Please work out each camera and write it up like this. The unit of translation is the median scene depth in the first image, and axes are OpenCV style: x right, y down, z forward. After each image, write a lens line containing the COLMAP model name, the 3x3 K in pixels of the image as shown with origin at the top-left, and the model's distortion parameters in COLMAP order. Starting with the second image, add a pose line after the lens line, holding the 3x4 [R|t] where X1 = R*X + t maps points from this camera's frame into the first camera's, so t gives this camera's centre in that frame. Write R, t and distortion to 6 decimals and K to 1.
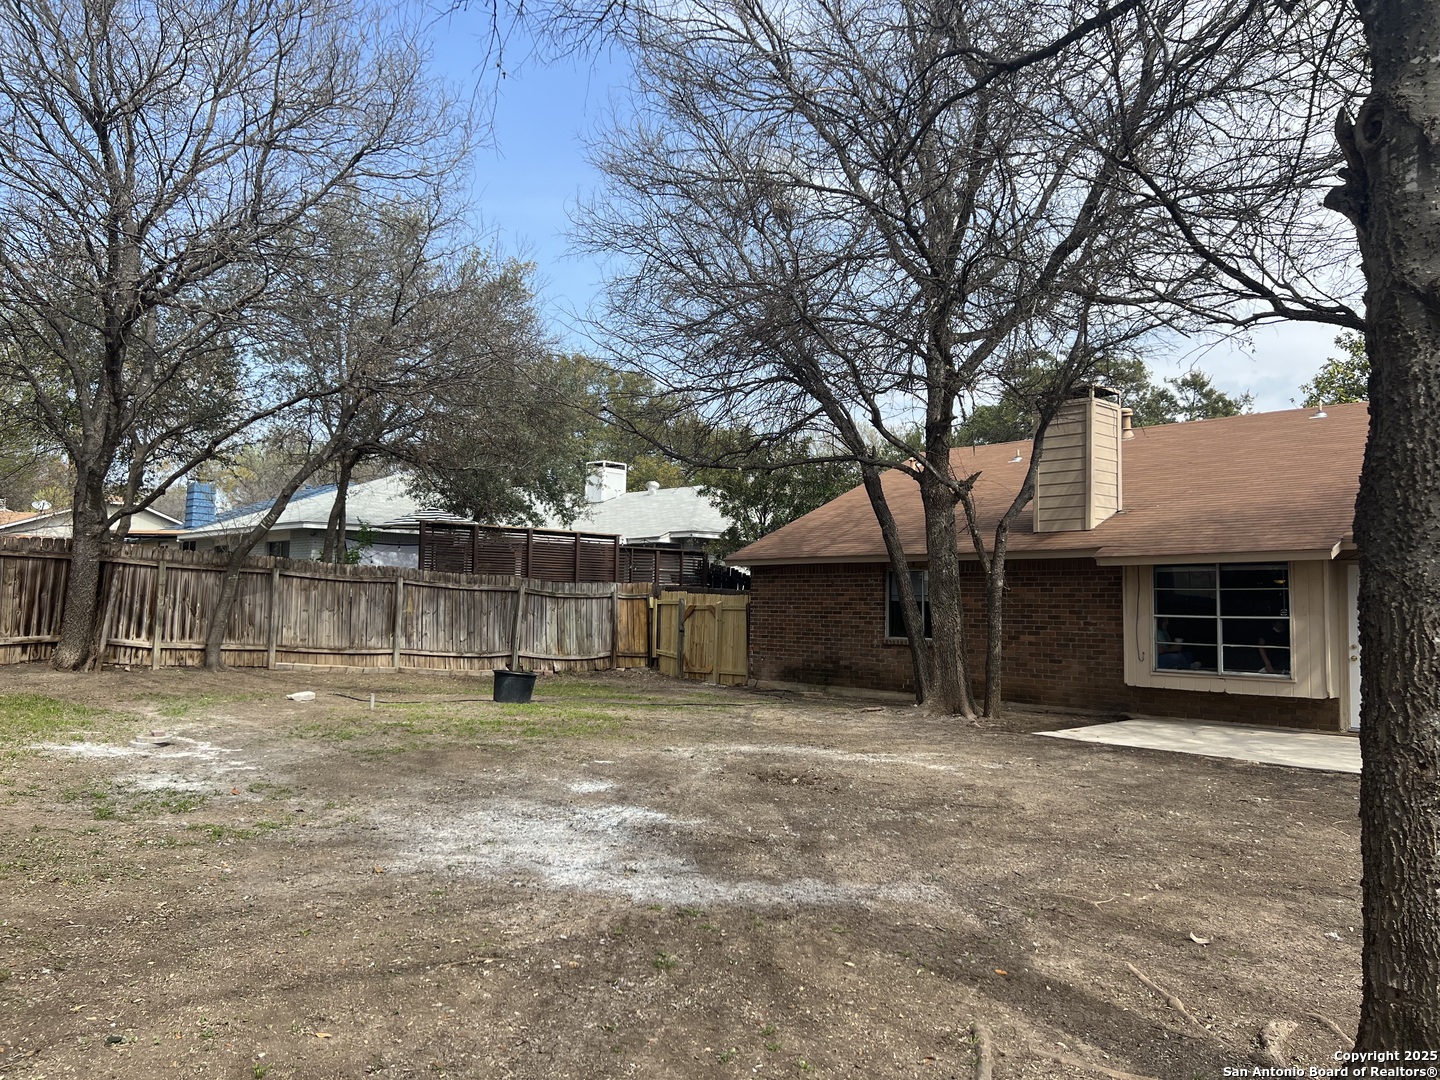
lens RADIAL K [[1082.8, 0, 714.1], [0, 1082.8, 533.1], [0, 0, 1]] dist [0.088886, -0.127953]
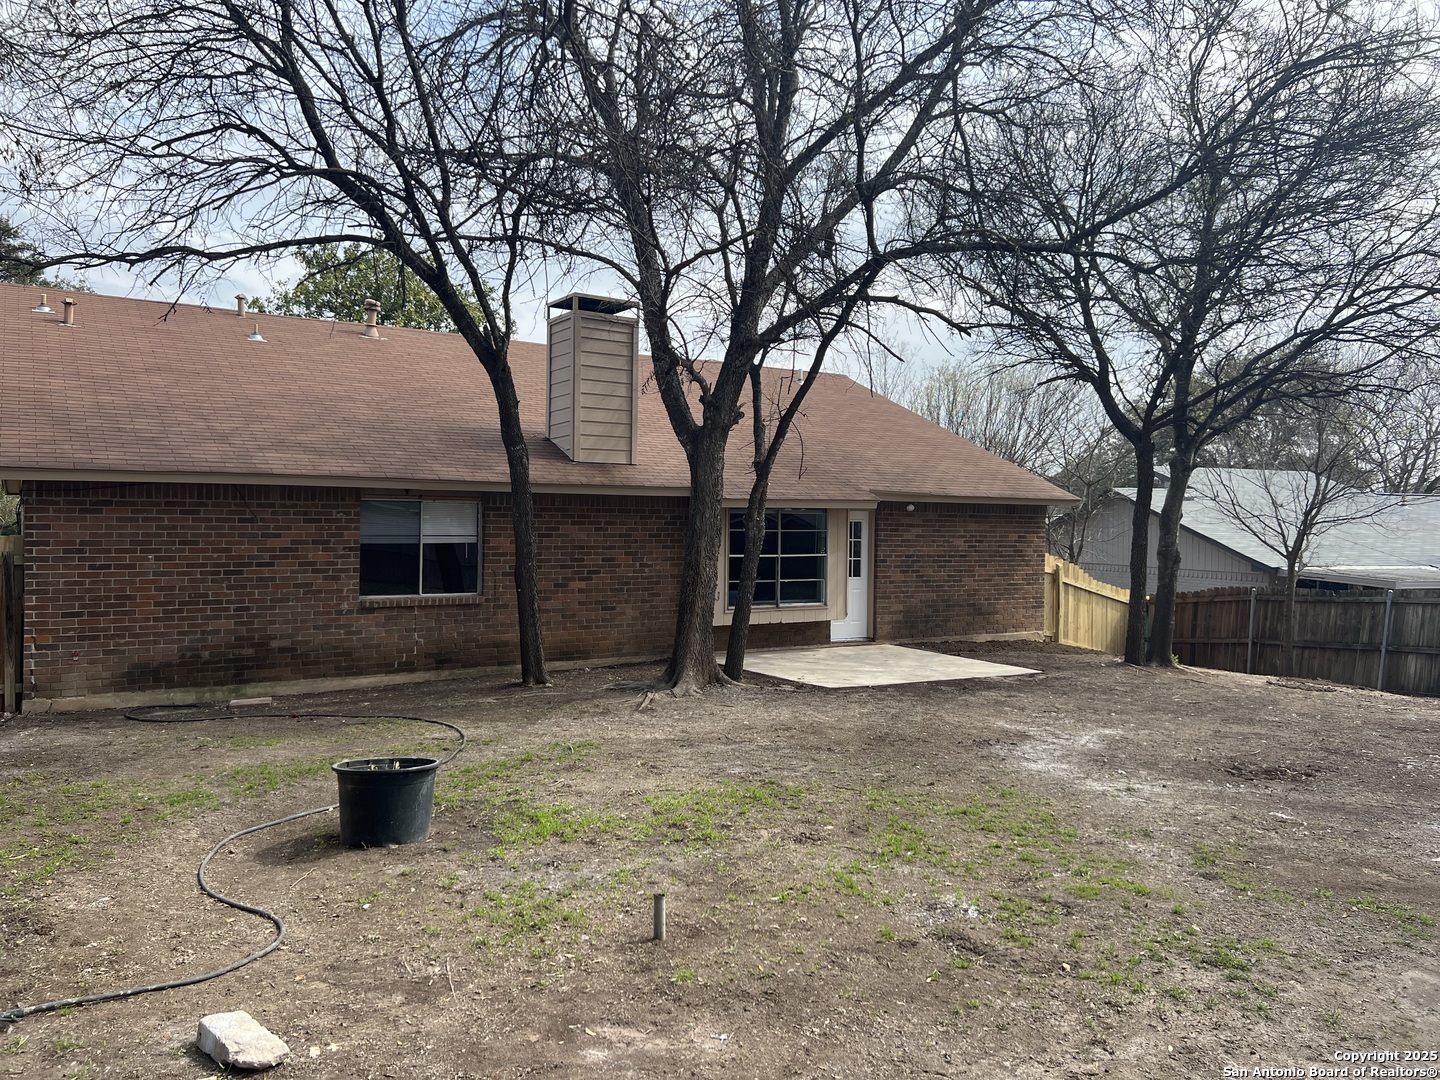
lens RADIAL K [[1082.8, 0, 714.1], [0, 1082.8, 533.1], [0, 0, 1]] dist [0.088886, -0.127953]
pose [[0.162515, -0.028558, 0.986293, -0.655955], [-0.078840, 0.996009, 0.041830, 0.013917], [-0.983551, -0.084557, 0.159615, 0.931393]]
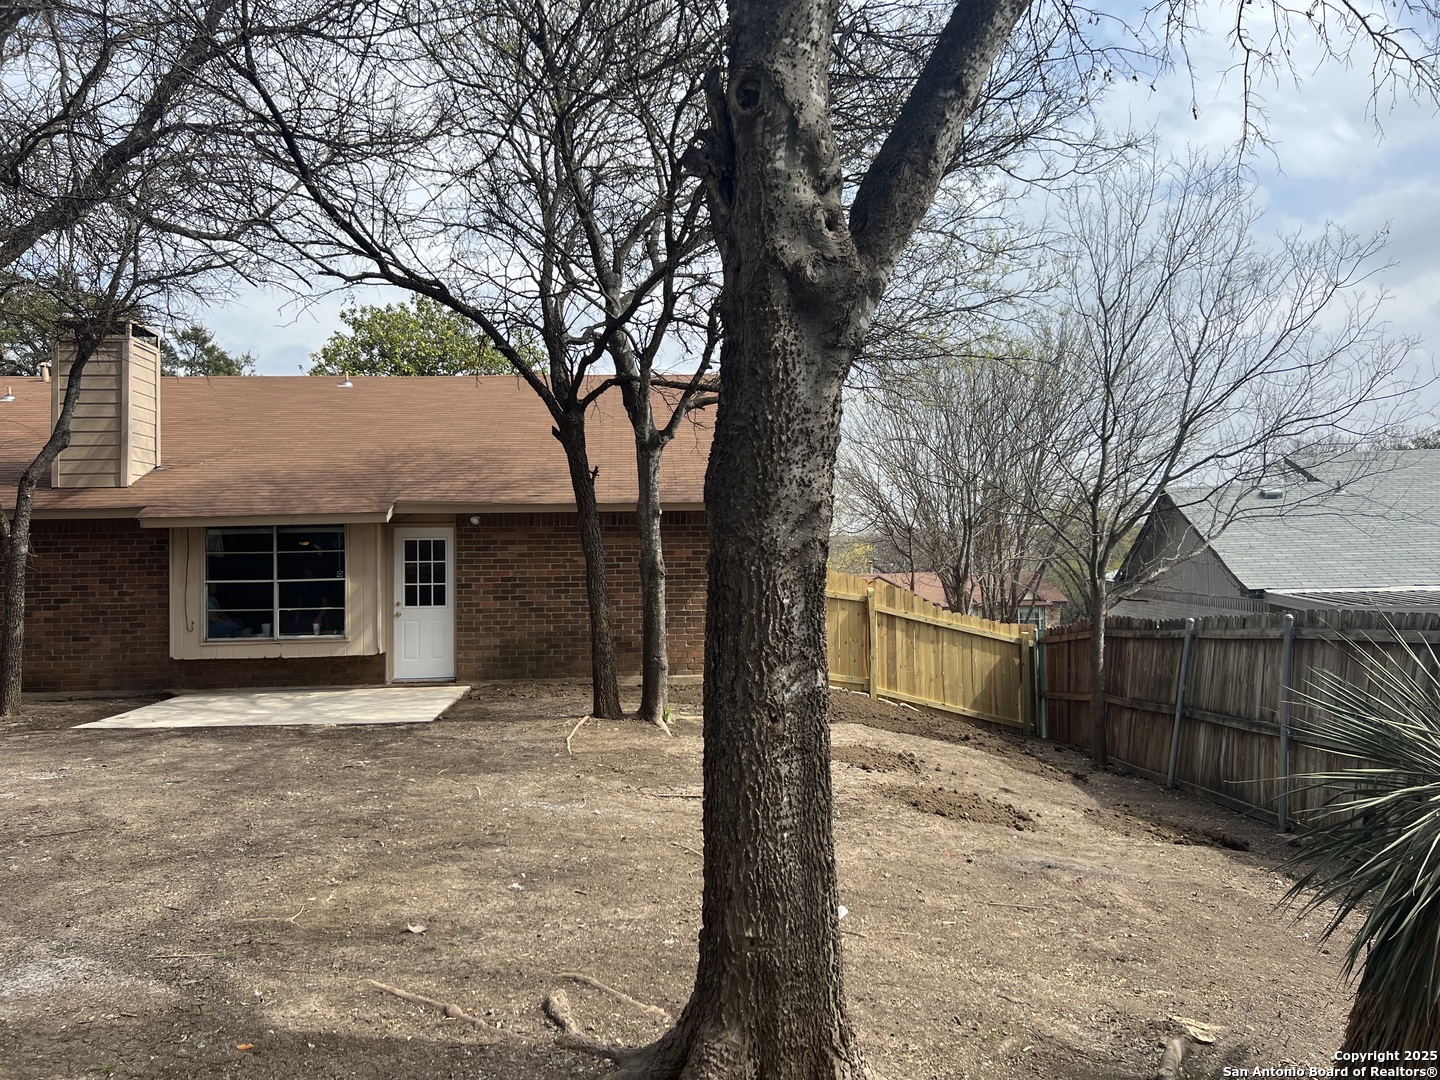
lens RADIAL K [[1082.8, 0, 714.1], [0, 1082.8, 533.1], [0, 0, 1]] dist [0.088886, -0.127953]
pose [[0.632713, -0.001530, 0.774385, -0.047780], [-0.025768, 0.999403, 0.023028, 0.002072], [-0.773957, -0.034525, 0.632296, 0.089496]]
